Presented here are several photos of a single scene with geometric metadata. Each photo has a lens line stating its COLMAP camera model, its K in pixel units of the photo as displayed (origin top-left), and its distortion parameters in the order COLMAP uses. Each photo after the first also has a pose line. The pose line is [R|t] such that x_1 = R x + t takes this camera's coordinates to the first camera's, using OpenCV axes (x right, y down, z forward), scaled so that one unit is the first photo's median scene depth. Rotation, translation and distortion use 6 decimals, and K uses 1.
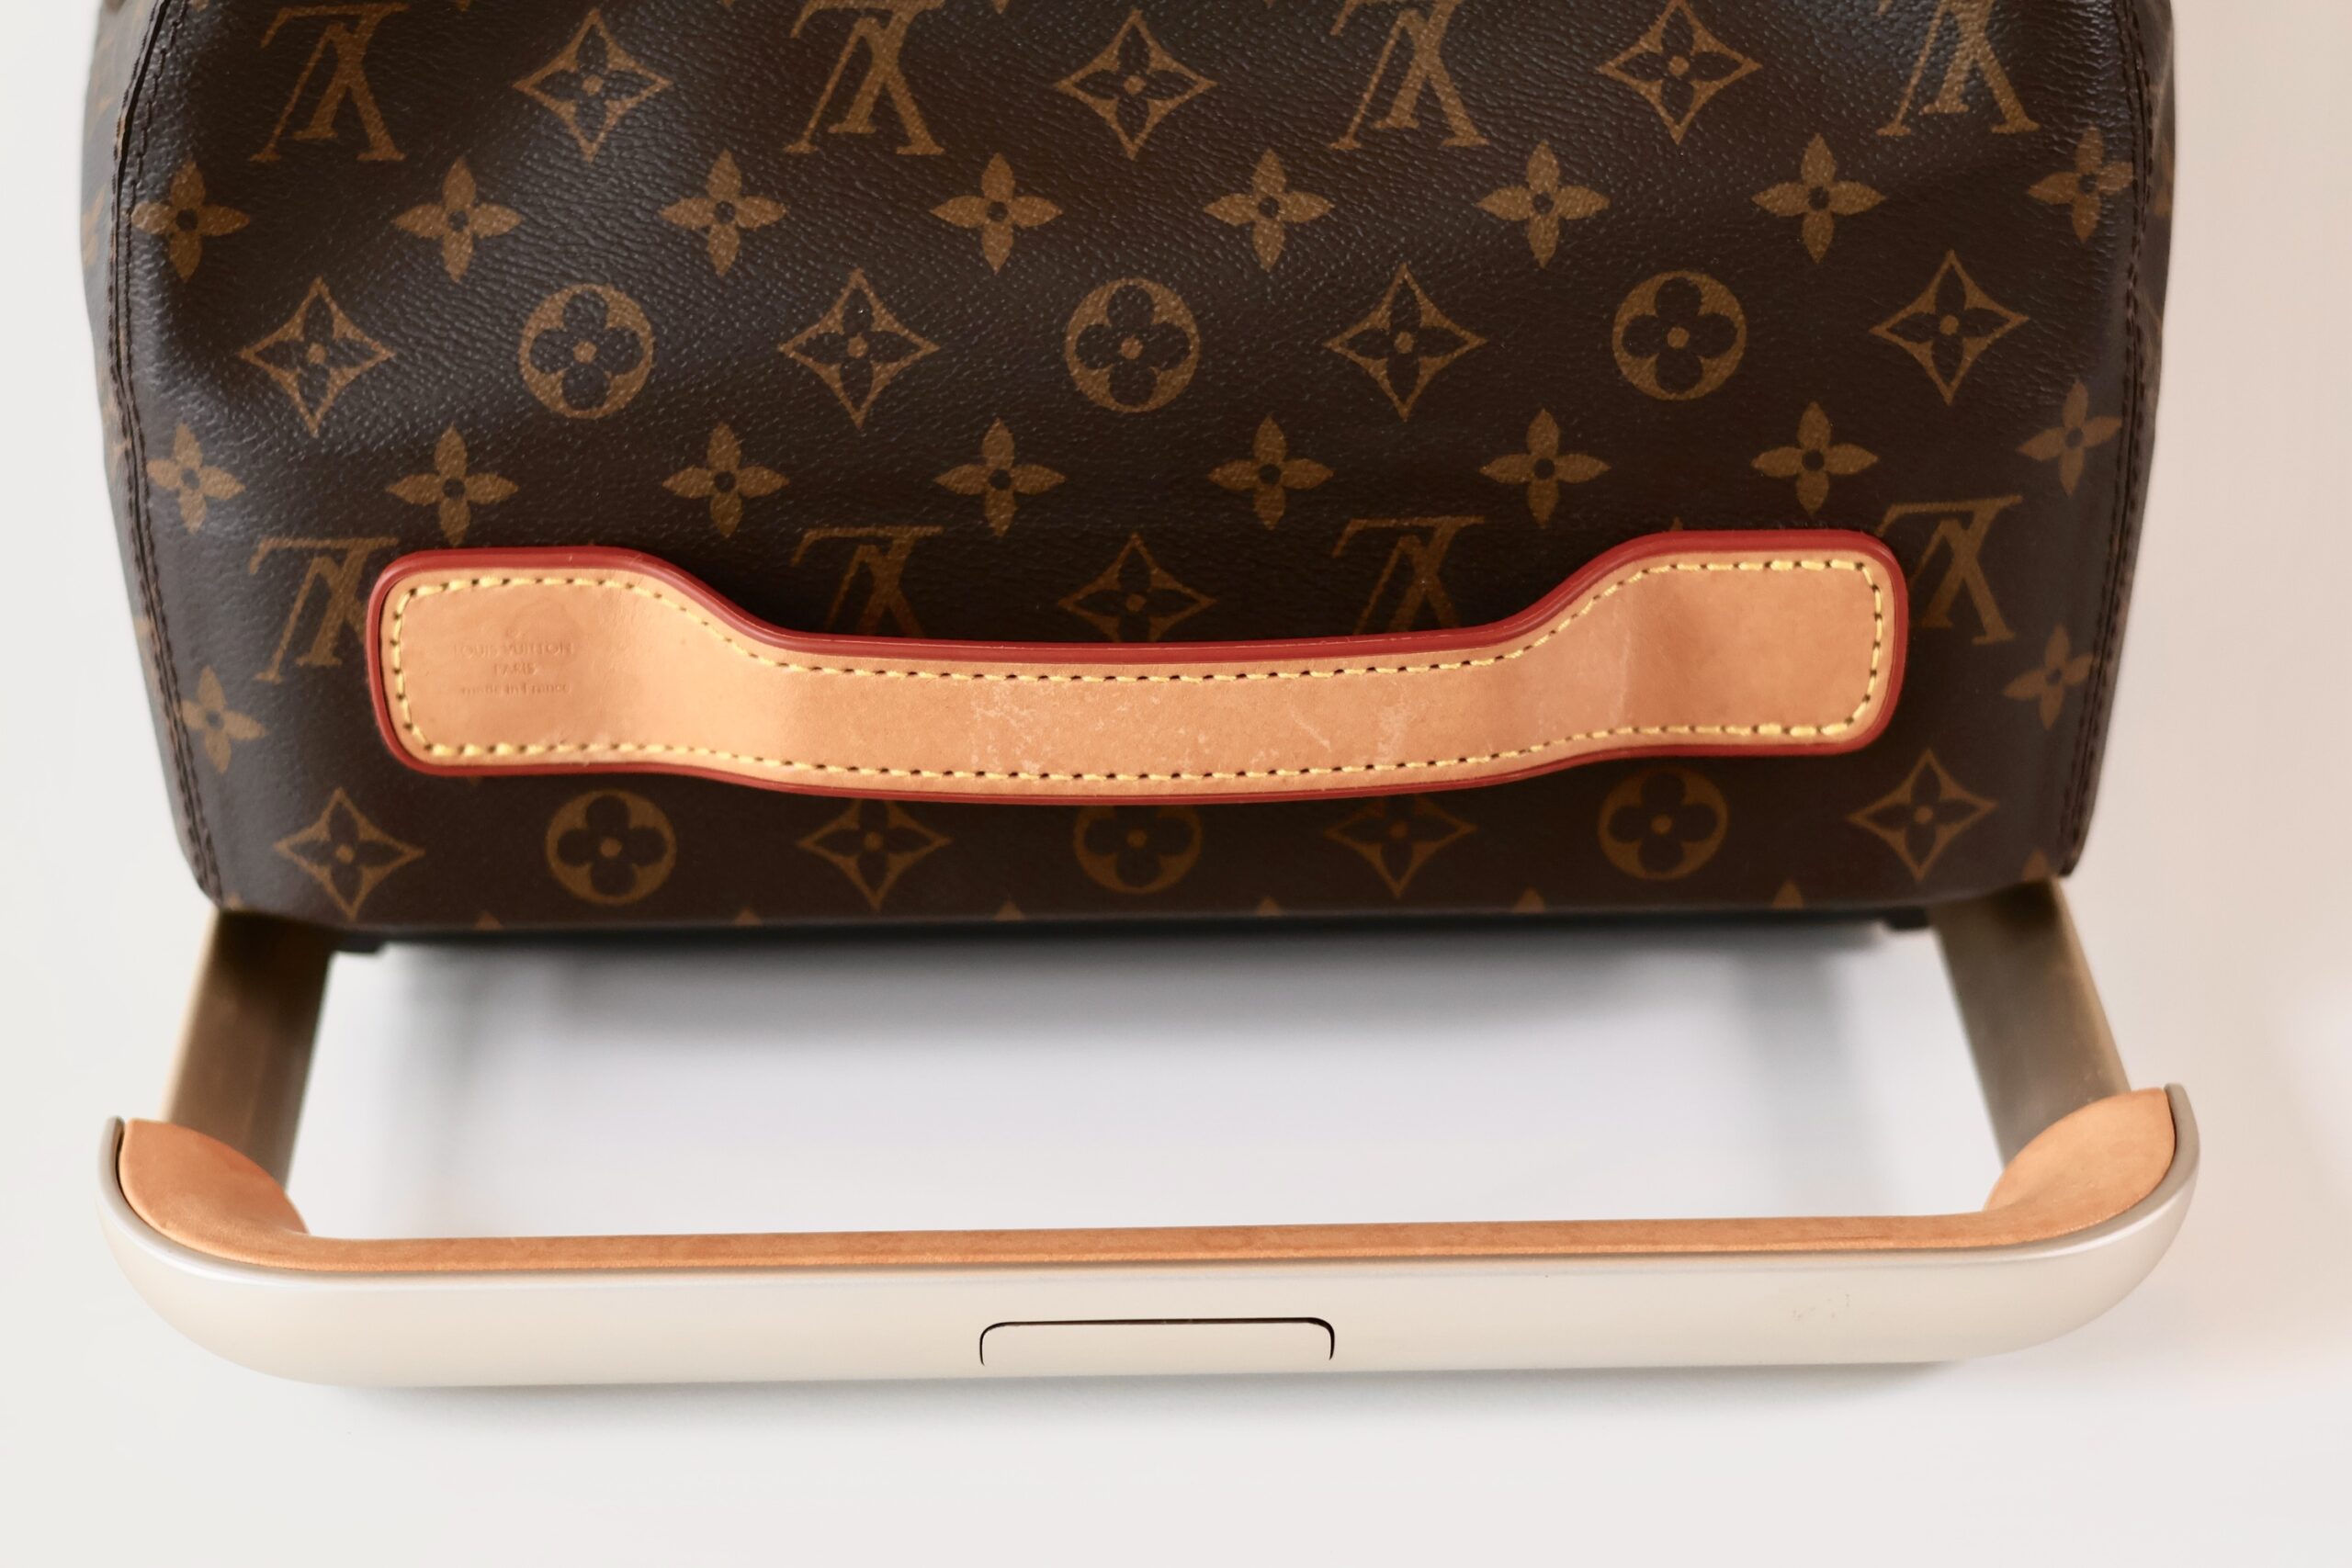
lens RADIAL K [[5631.5, 0, 1175.3], [0, 5631.5, 786.5], [0, 0, 1]] dist [0.009581, 0.000000]
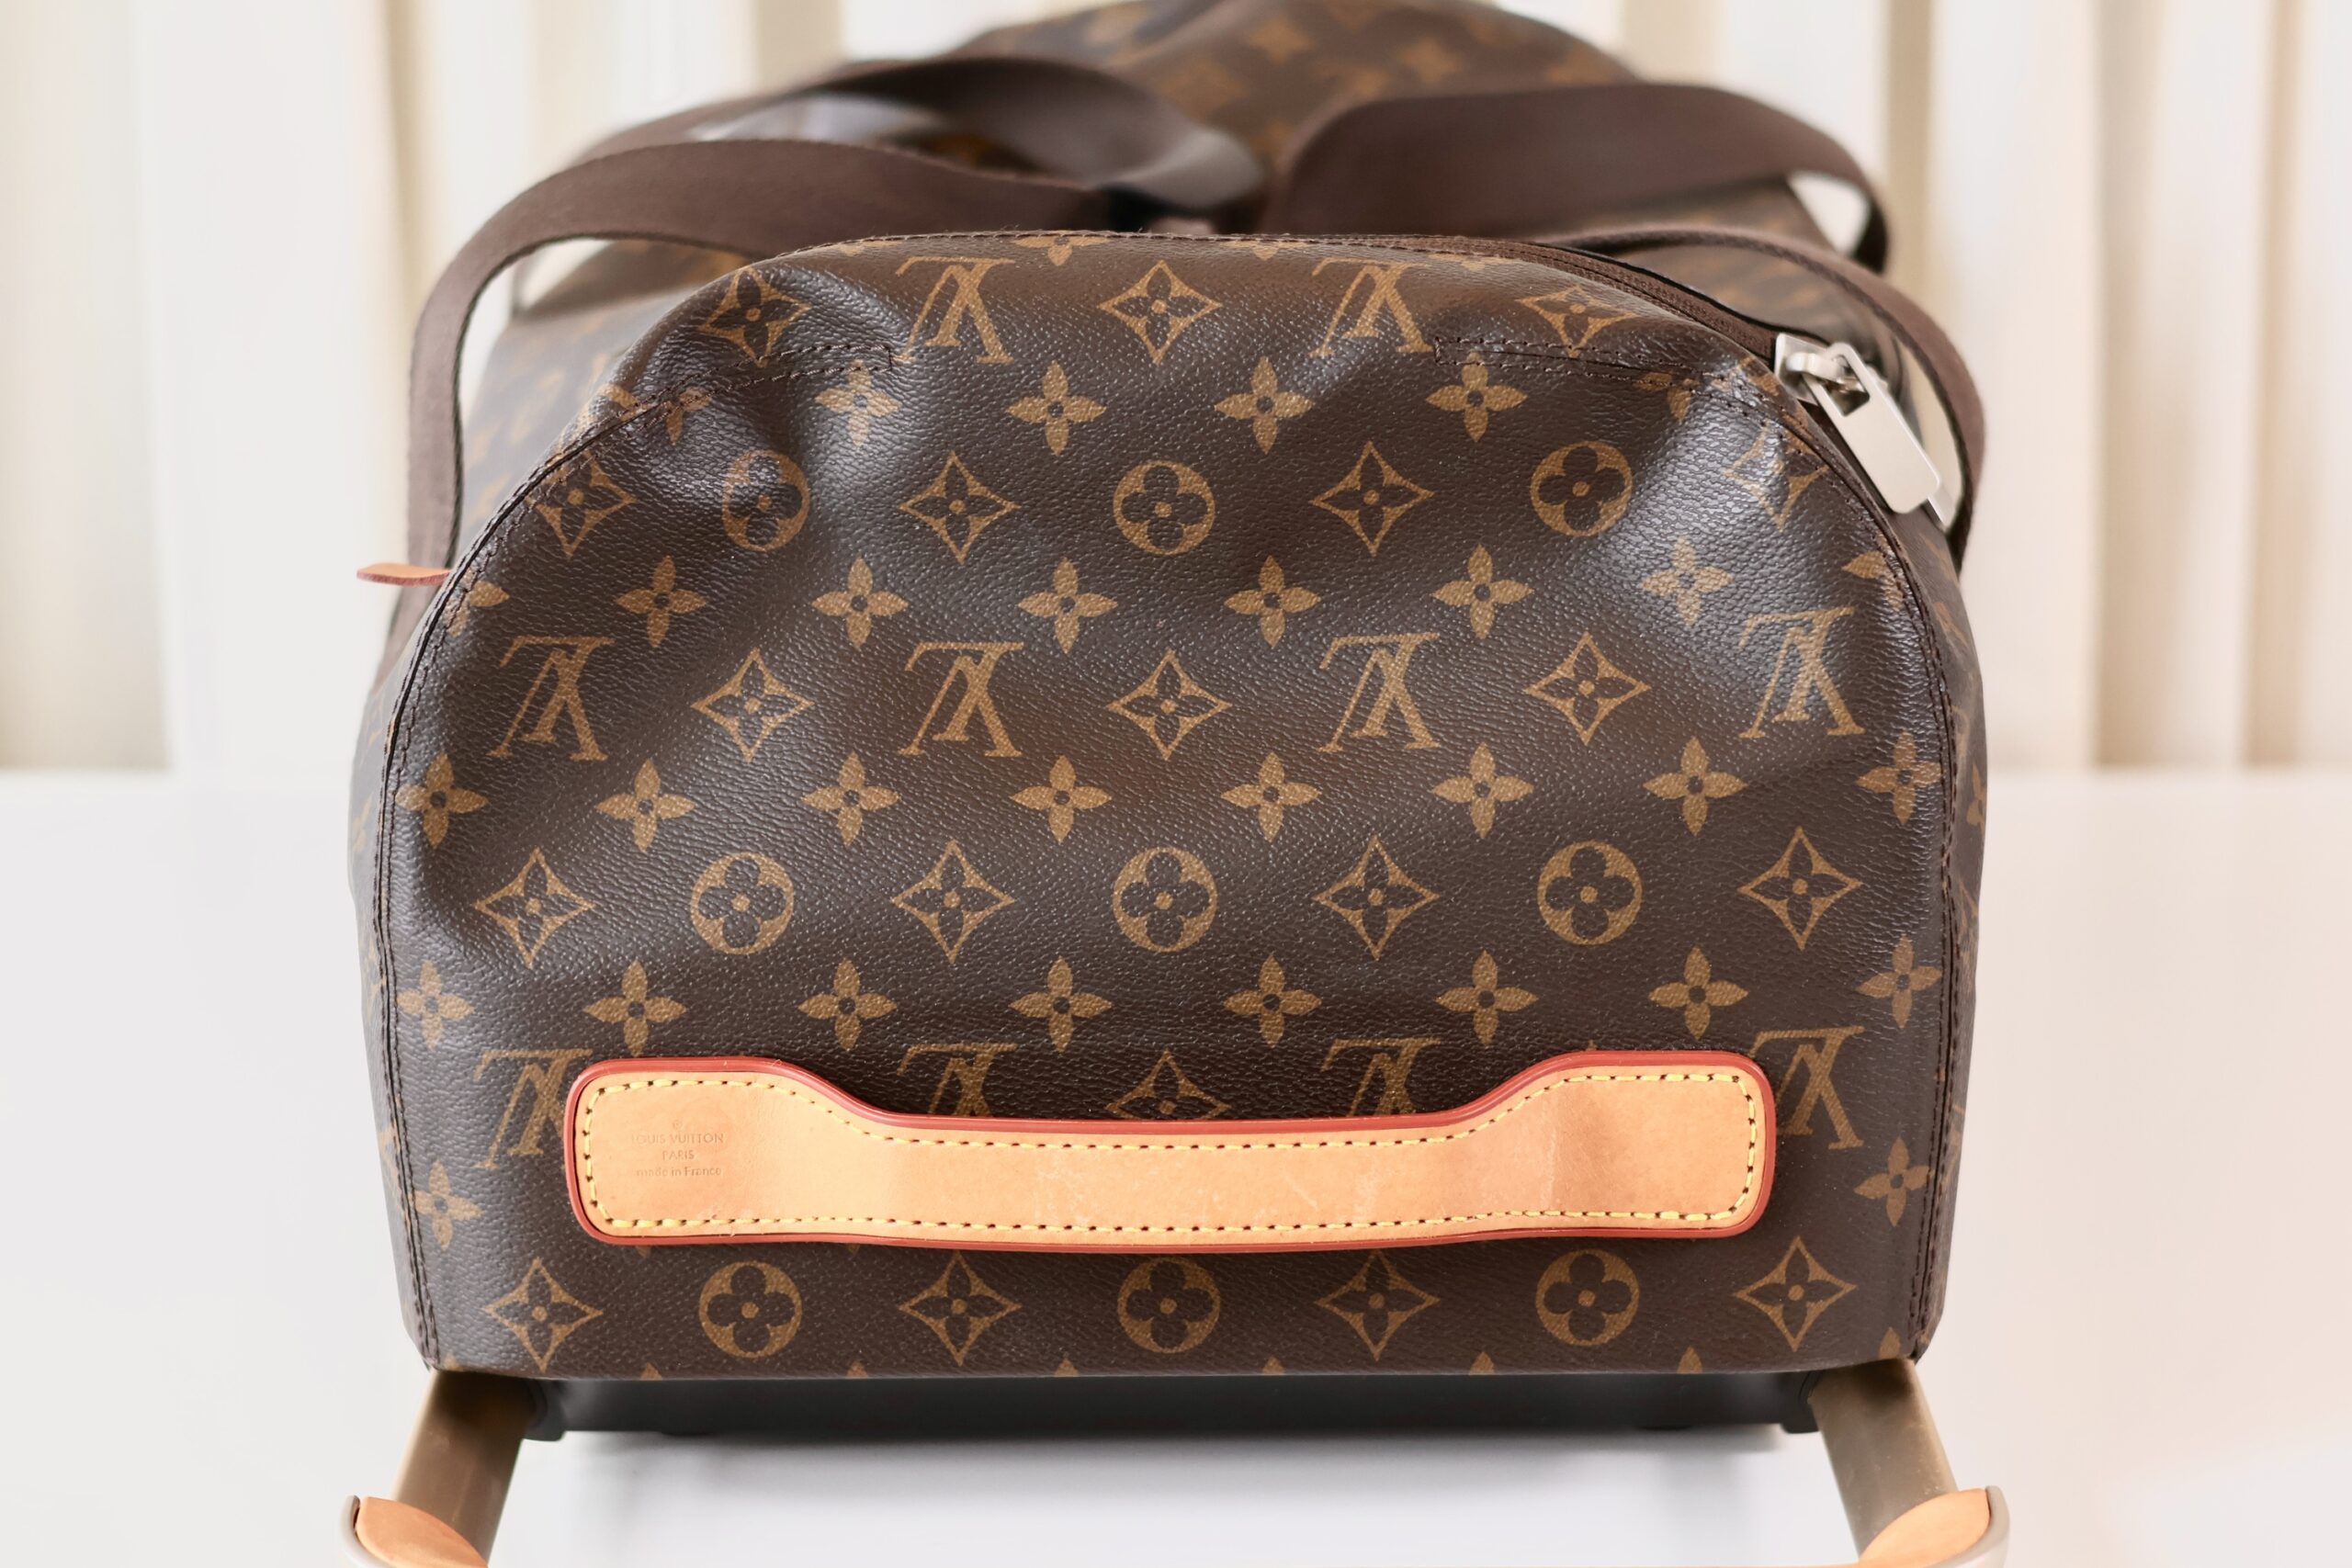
lens RADIAL K [[5631.5, 0, 1176.5], [0, 5631.5, 782.1], [0, 0, 1]] dist [0.009581, 0.000000]
pose [[0.999690, 0.003116, -0.024696, 0.026650], [-0.008665, 0.973648, -0.227893, 0.188387], [0.023335, 0.228037, 0.973373, -0.259519]]
